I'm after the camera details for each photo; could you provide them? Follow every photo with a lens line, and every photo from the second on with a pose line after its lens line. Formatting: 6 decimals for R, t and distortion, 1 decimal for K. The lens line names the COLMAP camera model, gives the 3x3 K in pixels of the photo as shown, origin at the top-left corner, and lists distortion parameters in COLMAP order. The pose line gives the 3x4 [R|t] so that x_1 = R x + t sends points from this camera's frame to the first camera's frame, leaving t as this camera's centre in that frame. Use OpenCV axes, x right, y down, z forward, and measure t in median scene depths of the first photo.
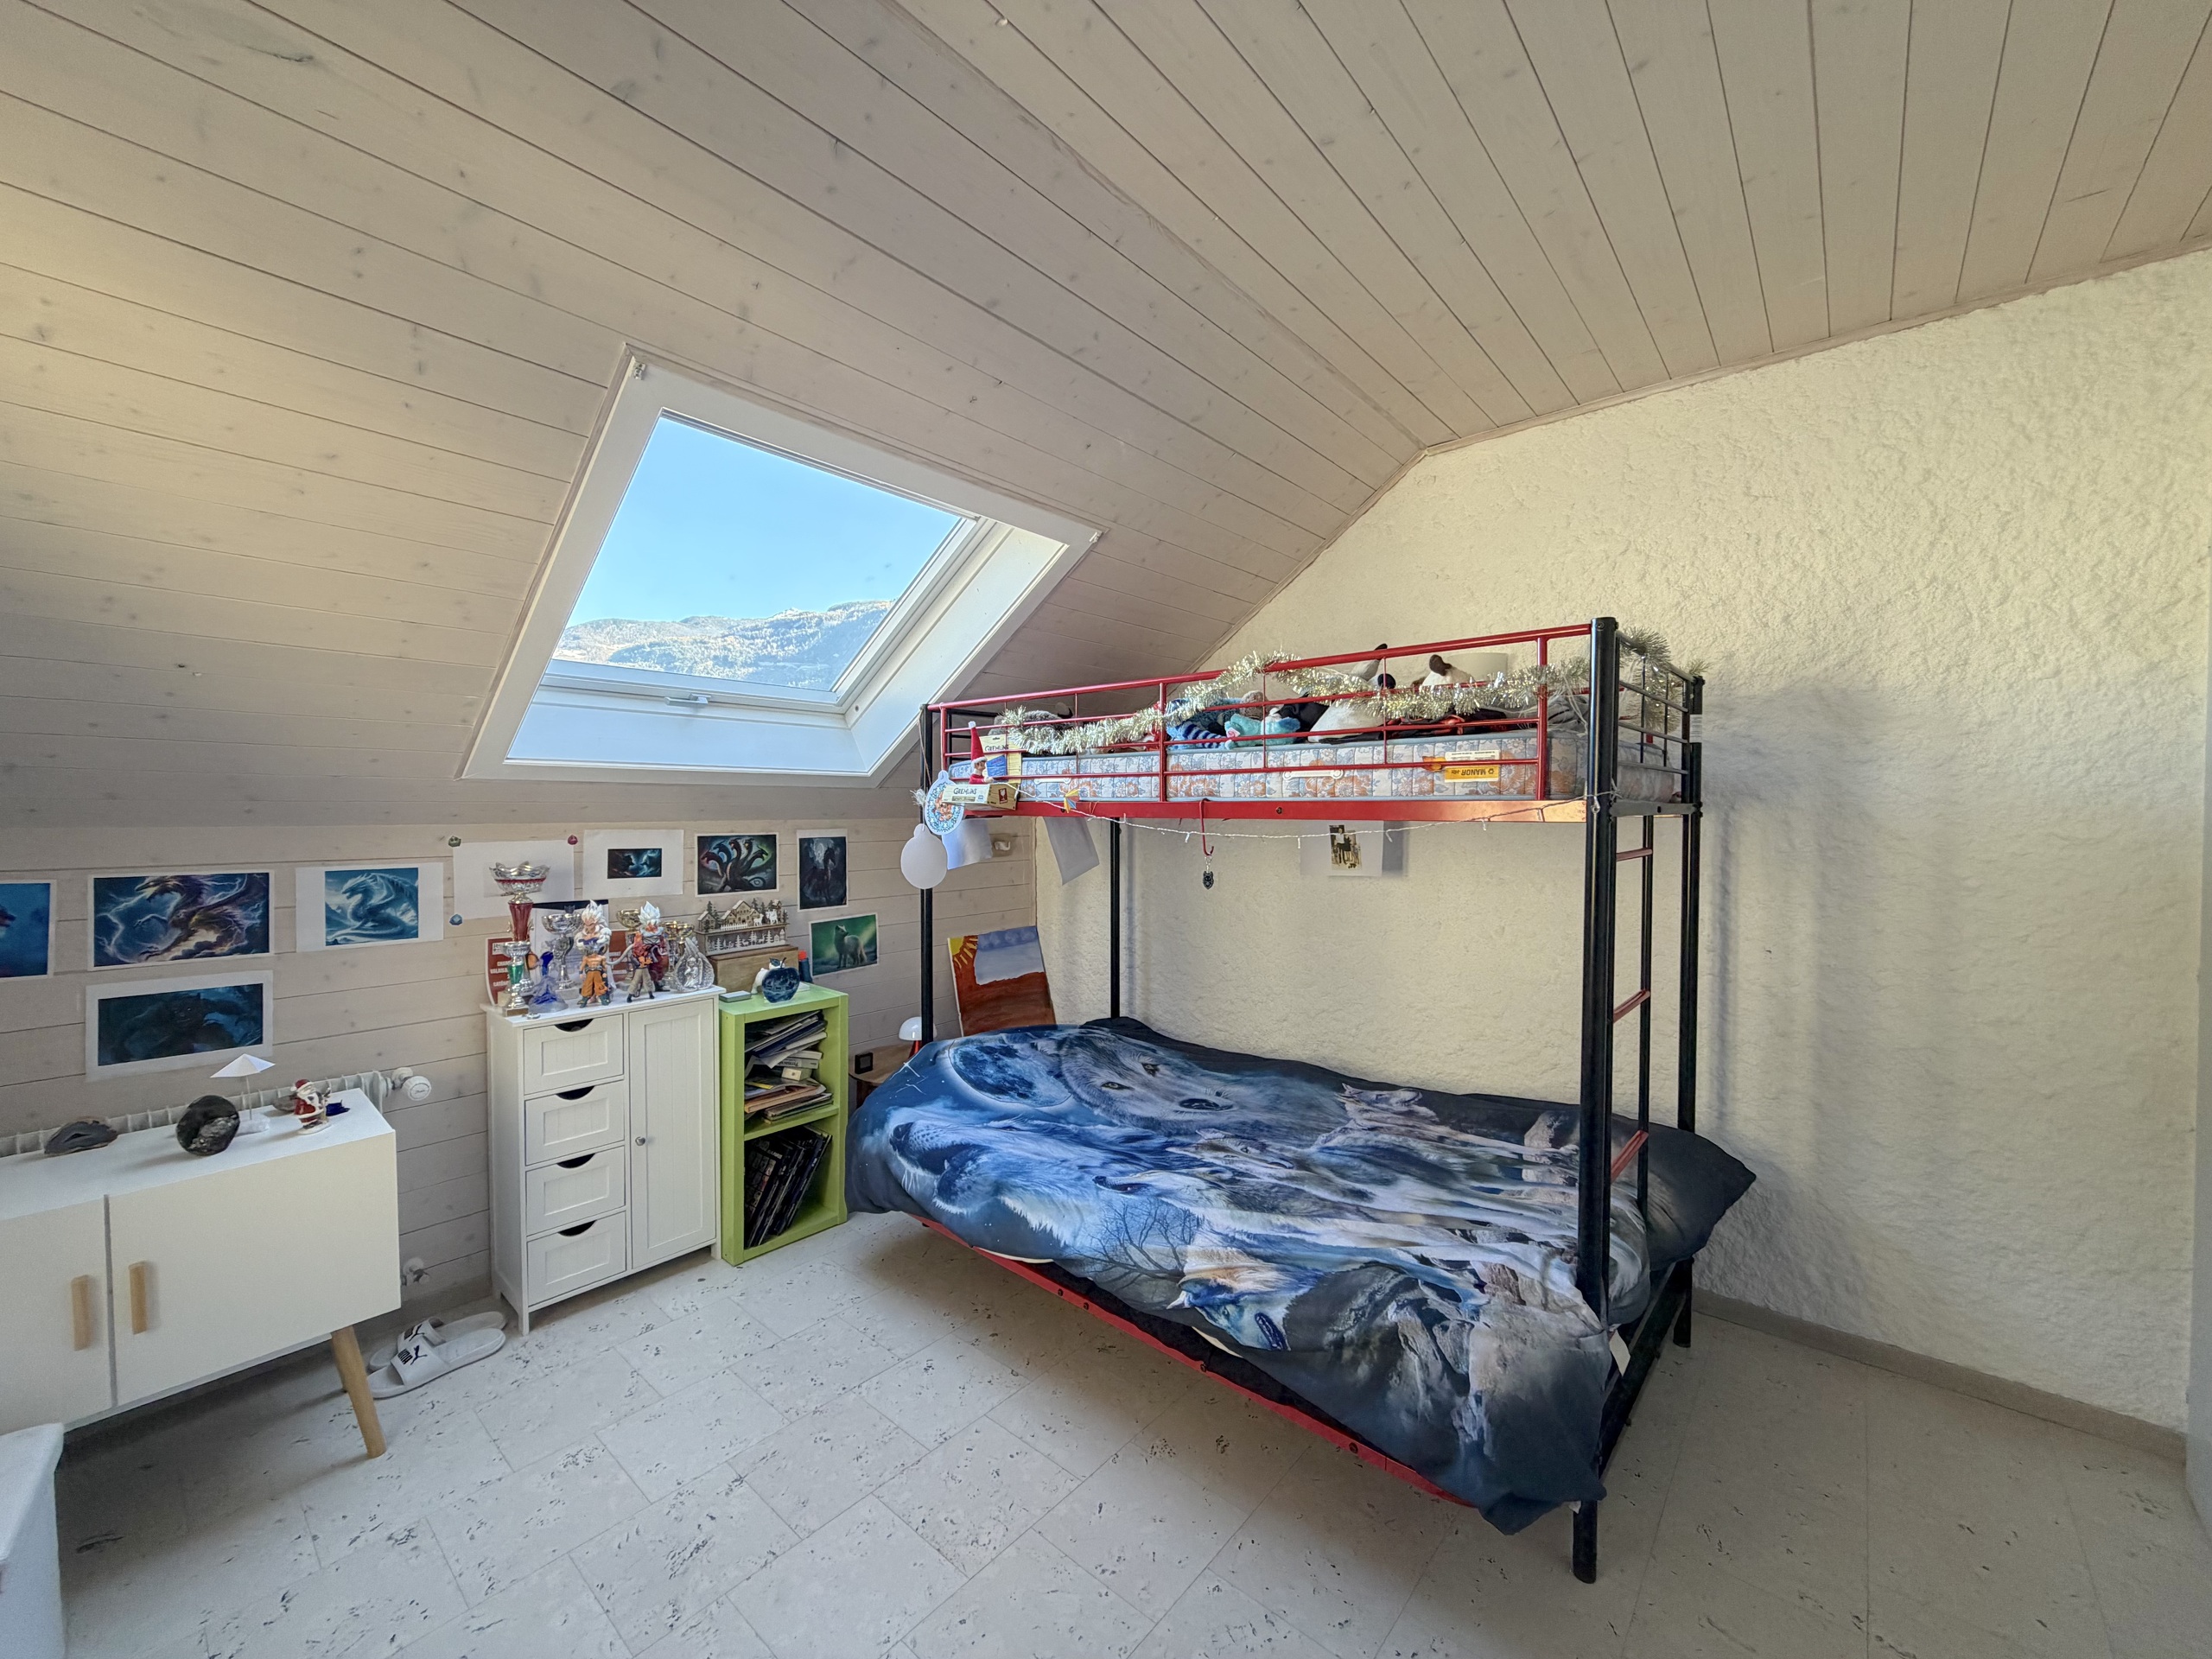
lens RADIAL K [[877.5, 0, 1111.0], [0, 877.5, 828.7], [0, 0, 1]] dist [0.000264, -0.000646]
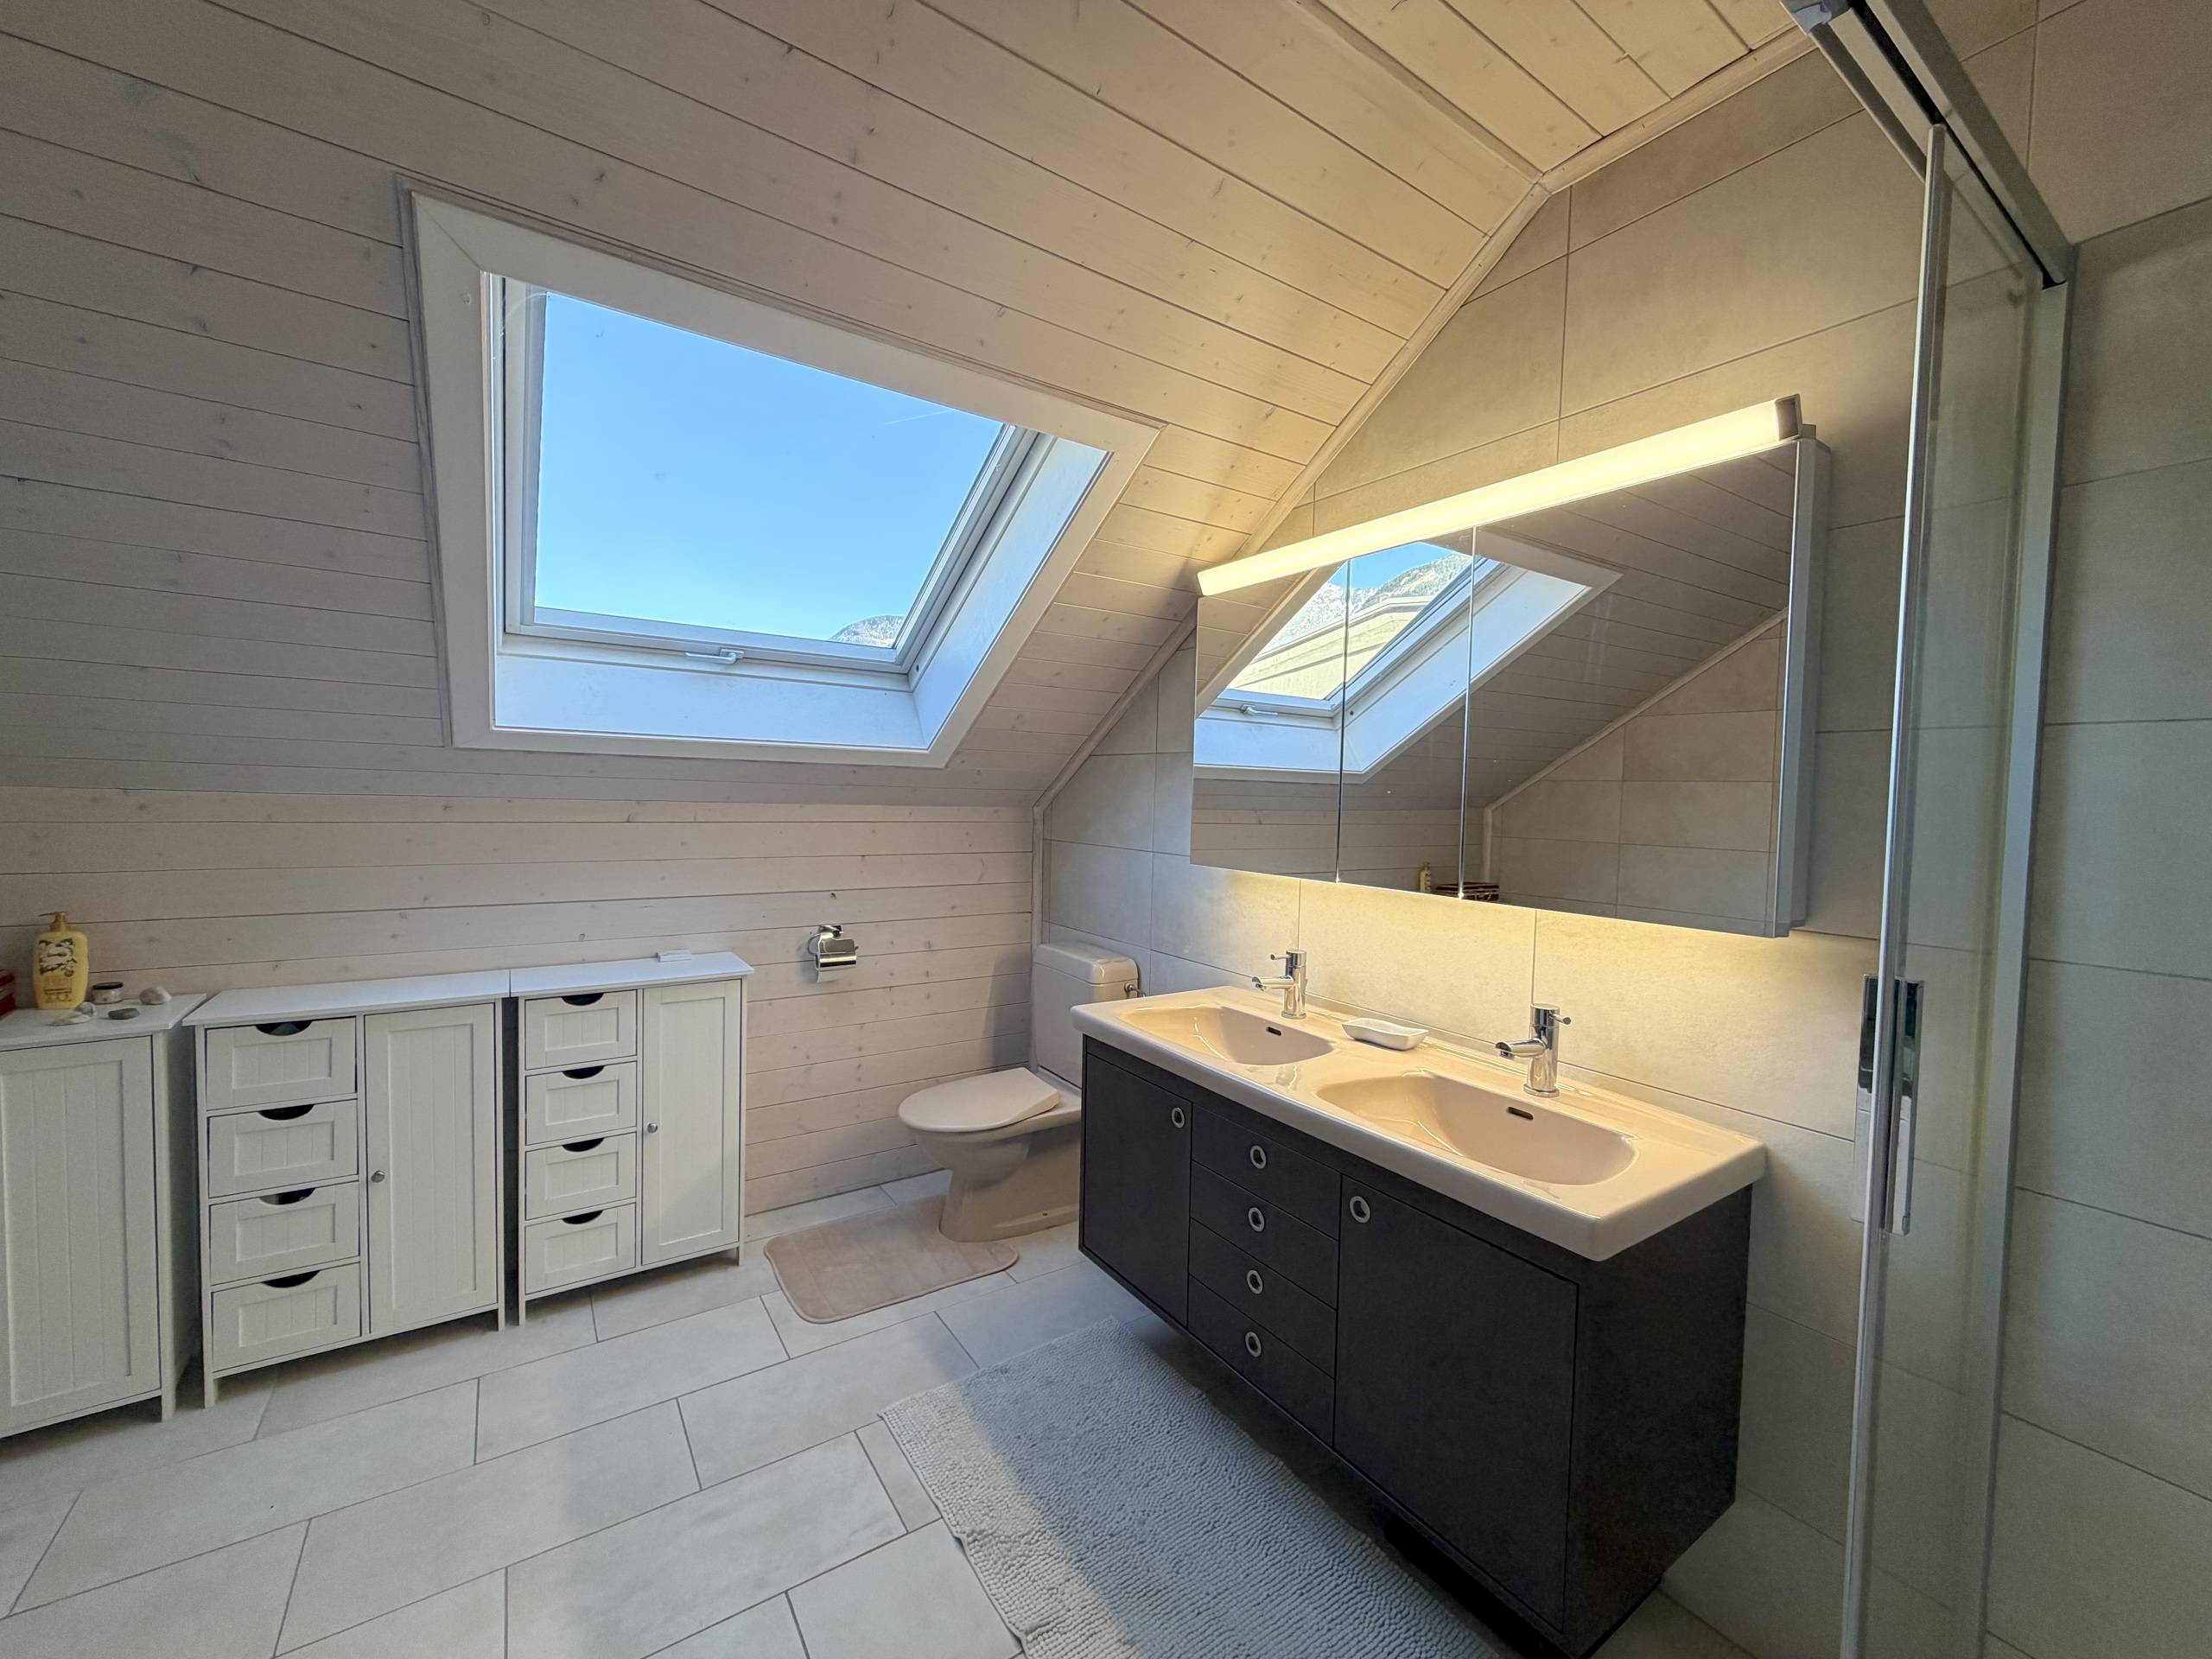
lens RADIAL K [[877.5, 0, 1099.1], [0, 877.5, 831.1], [0, 0, 1]] dist [0.000264, -0.000646]
pose [[0.963038, 0.031721, -0.267490, 0.229203], [-0.026033, 0.999354, 0.024786, 0.004851], [0.268104, -0.016907, 0.963242, 0.321885]]
